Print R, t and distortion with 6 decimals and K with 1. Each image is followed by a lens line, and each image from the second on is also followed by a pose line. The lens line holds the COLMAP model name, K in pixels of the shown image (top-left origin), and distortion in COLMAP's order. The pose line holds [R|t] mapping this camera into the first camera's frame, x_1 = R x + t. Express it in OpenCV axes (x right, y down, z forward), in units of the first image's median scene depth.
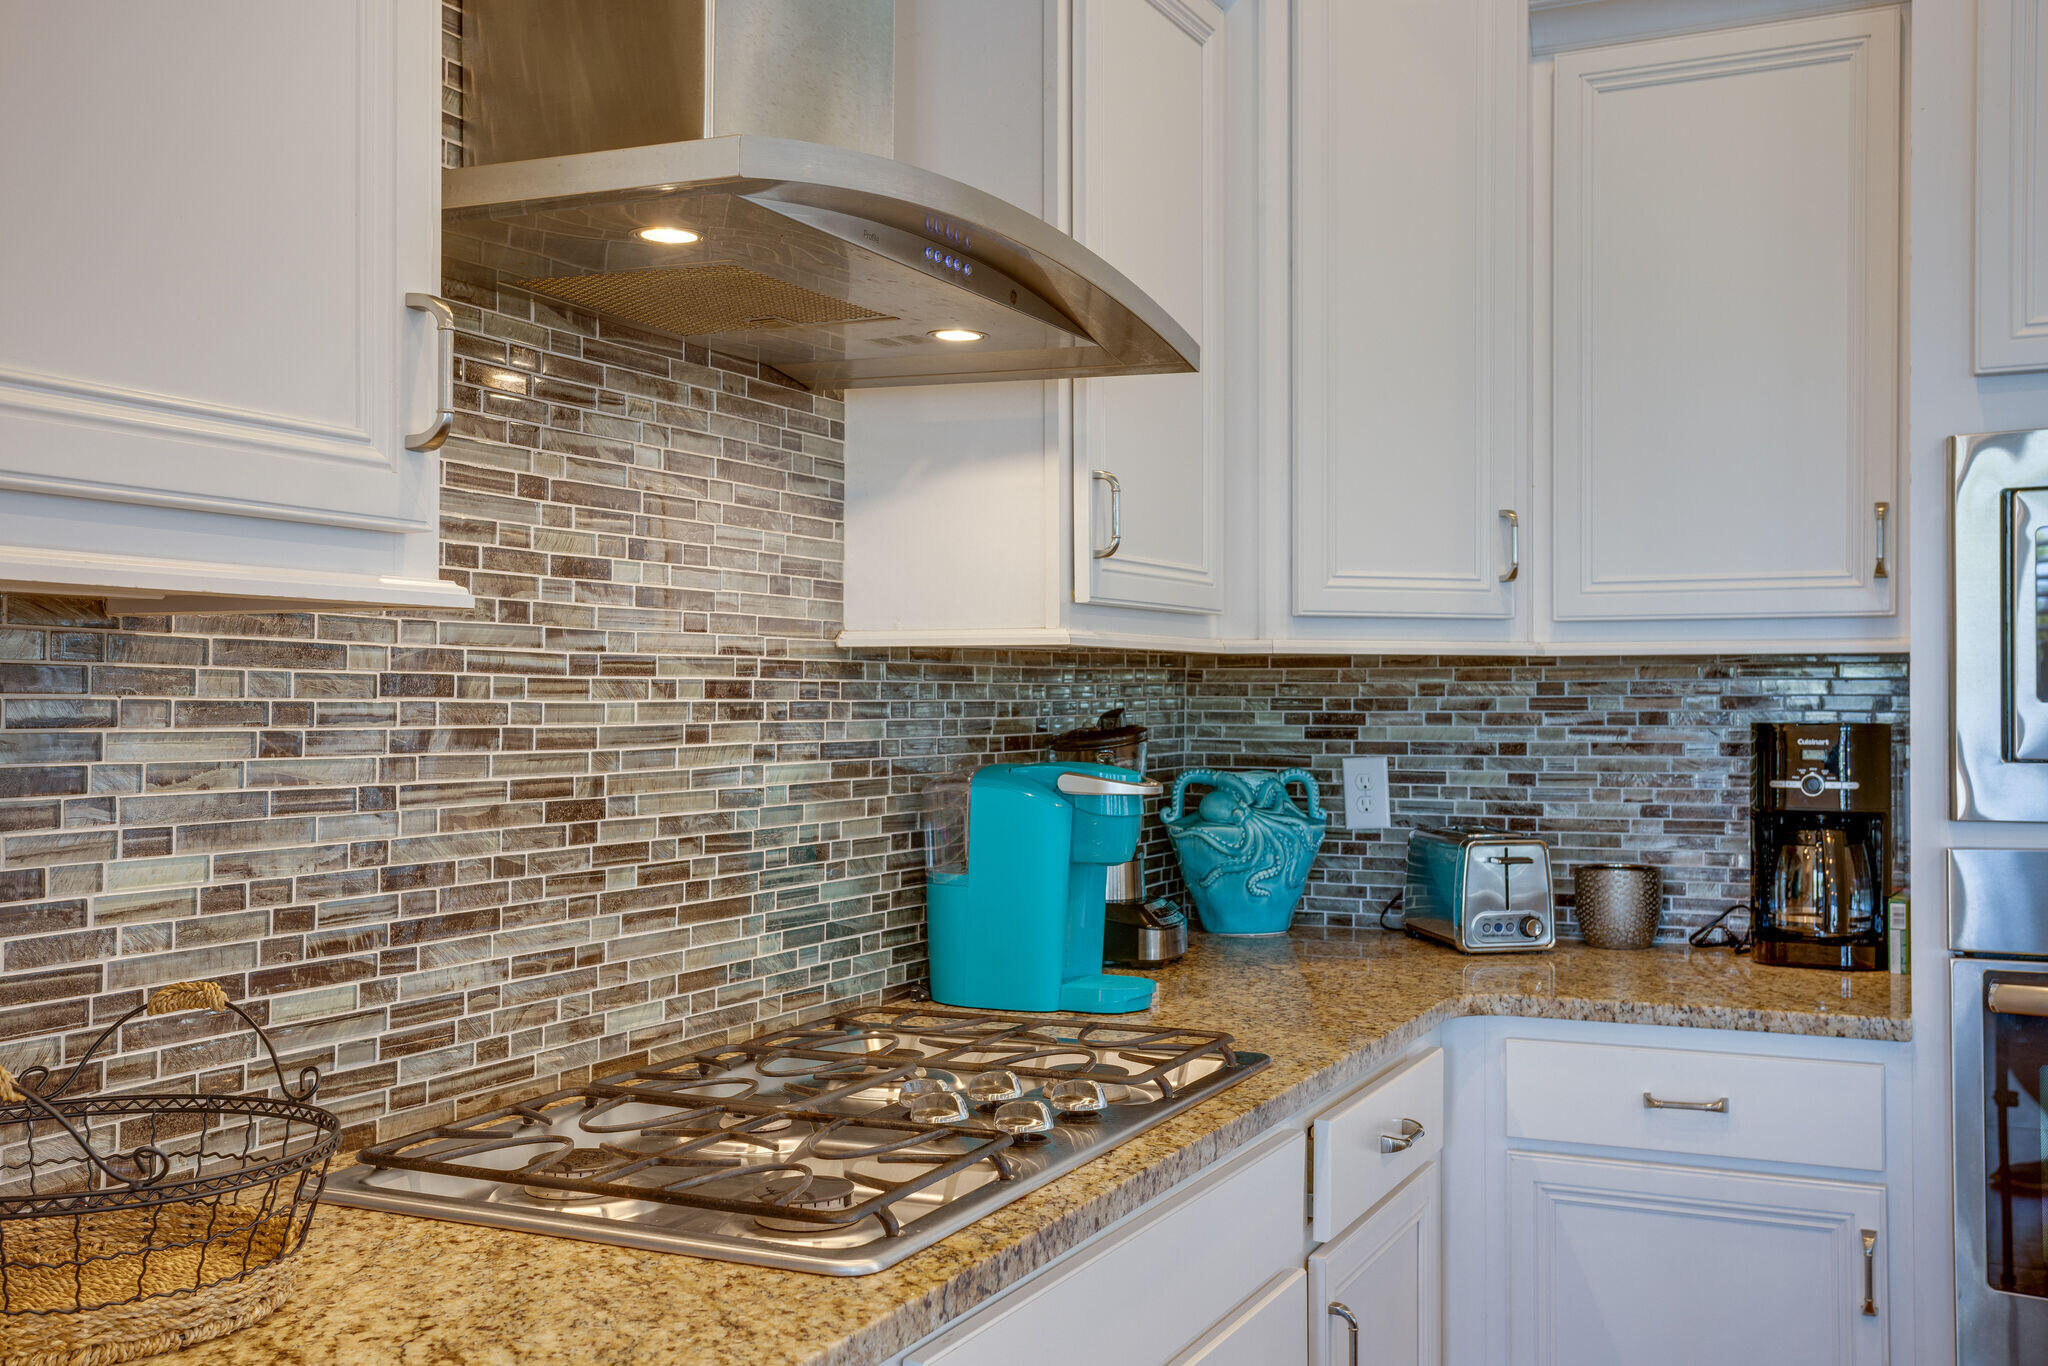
lens RADIAL K [[2028.1, 0, 1011.2], [0, 2028.1, 690.4], [0, 0, 1]] dist [0.032510, 0.000000]
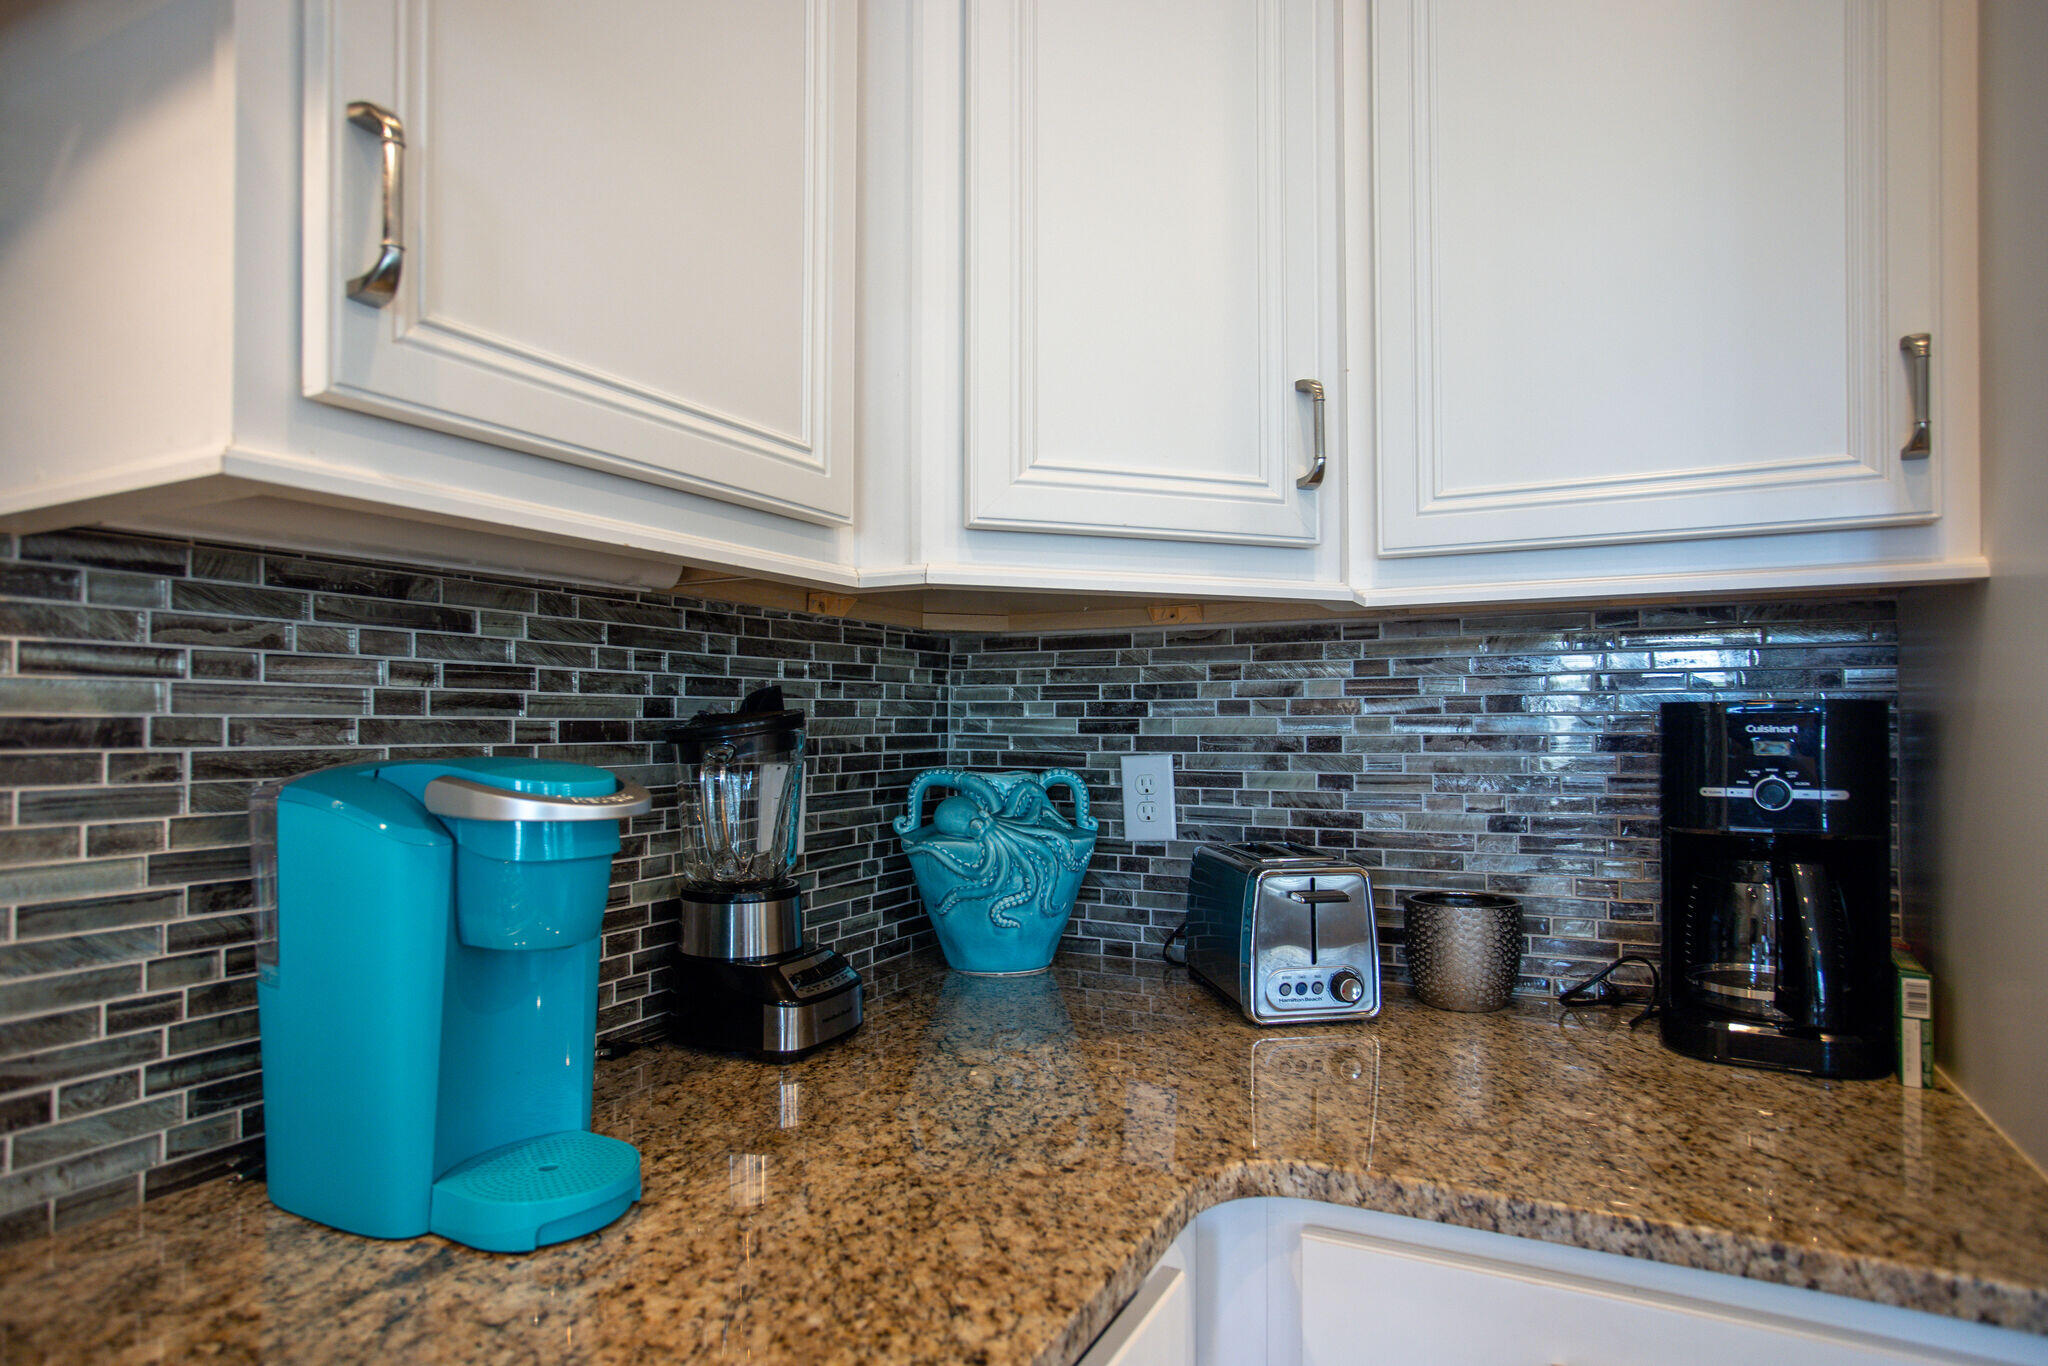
lens RADIAL K [[1128.6, 0, 1009.6], [0, 1128.6, 709.5], [0, 0, 1]] dist [-0.017379, 0.015626]
pose [[0.999037, -0.001240, -0.043860, 0.182087], [0.000686, 0.999920, -0.012647, 0.026543], [0.043872, 0.012604, 0.998958, 0.703790]]
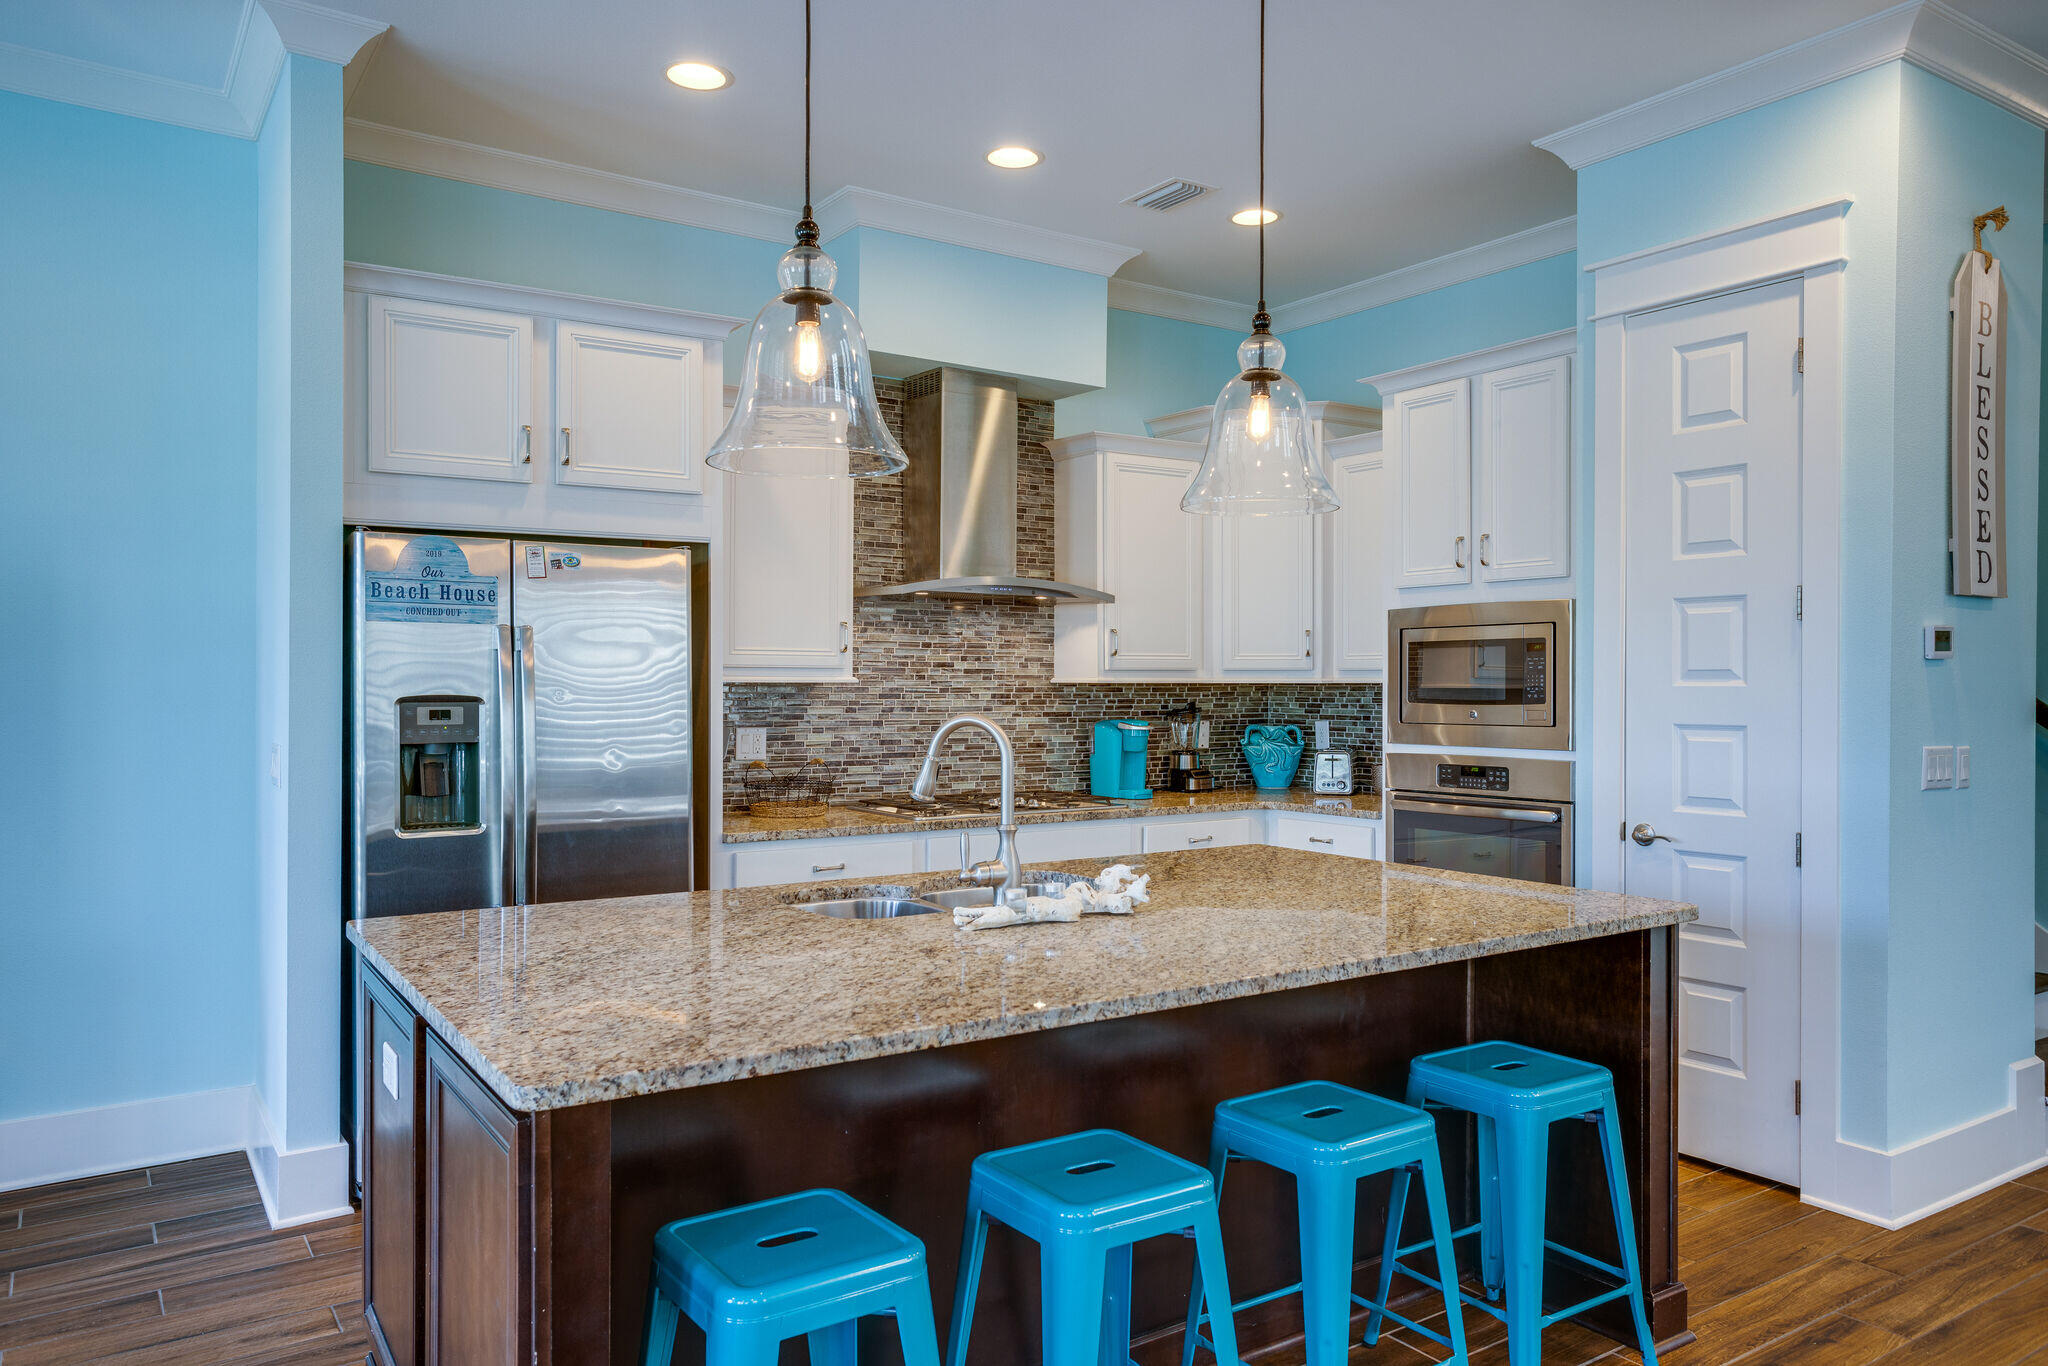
lens RADIAL K [[1419.9, 0, 991.5], [0, 1419.9, 679.1], [0, 0, 1]] dist [-0.011680, 0.029901]
pose [[0.851237, 0.000866, -0.524781, 0.992375], [0.000796, 0.999995, 0.002941, -0.032573], [0.524781, -0.002921, 0.851232, -0.958724]]
